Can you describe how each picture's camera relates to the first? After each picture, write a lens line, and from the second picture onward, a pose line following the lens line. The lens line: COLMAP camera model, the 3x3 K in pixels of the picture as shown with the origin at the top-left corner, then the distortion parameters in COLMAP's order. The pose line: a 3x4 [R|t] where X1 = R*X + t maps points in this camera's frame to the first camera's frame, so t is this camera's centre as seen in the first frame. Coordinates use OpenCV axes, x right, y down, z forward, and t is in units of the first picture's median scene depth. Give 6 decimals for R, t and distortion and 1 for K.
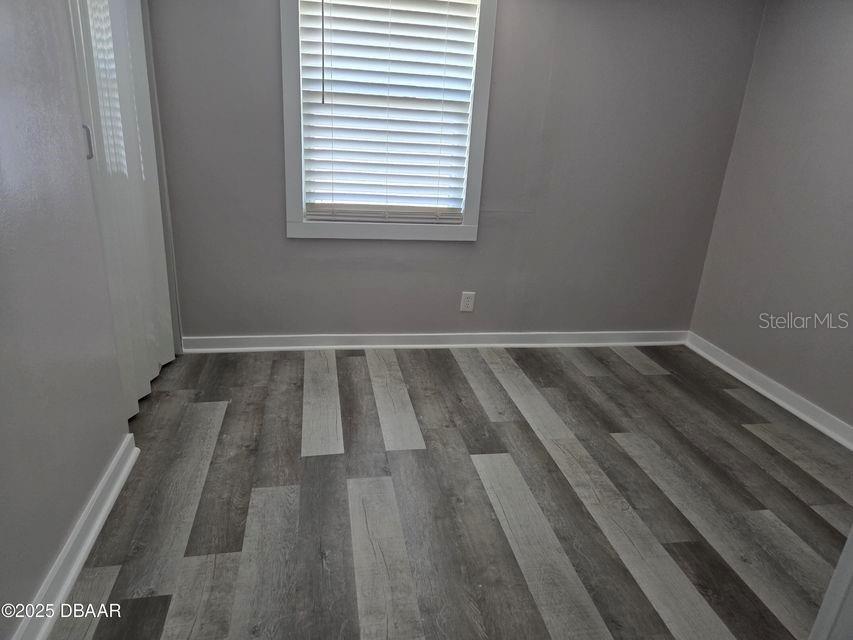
lens RADIAL K [[569.9, 0, 425.0], [0, 569.9, 319.7], [0, 0, 1]] dist [0.054624, -0.034518]
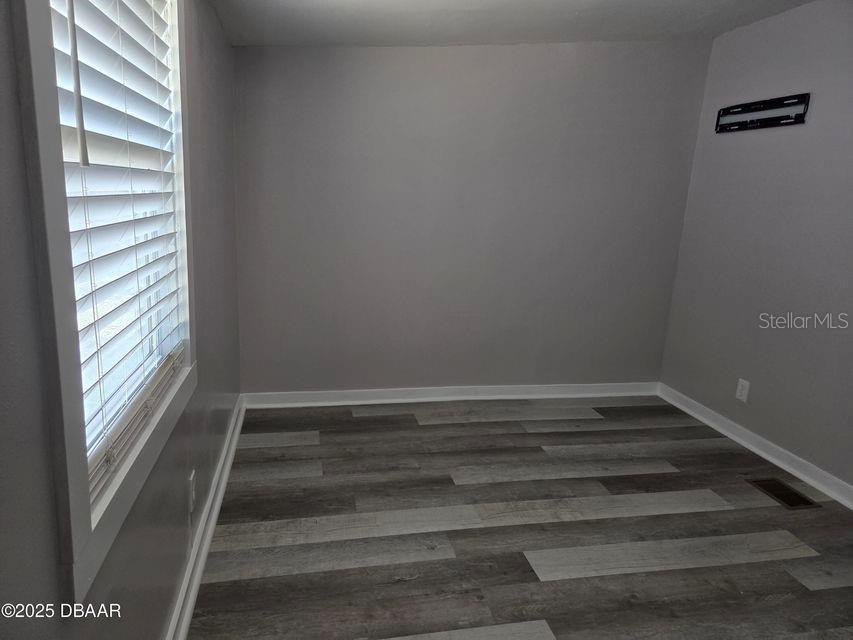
lens RADIAL K [[569.9, 0, 423.2], [0, 569.9, 319.2], [0, 0, 1]] dist [0.054624, -0.034518]
pose [[-0.018643, -0.276617, 0.960799, -0.569584], [0.295806, 0.916420, 0.269580, -0.360907], [-0.955066, 0.289236, 0.064740, 0.908417]]
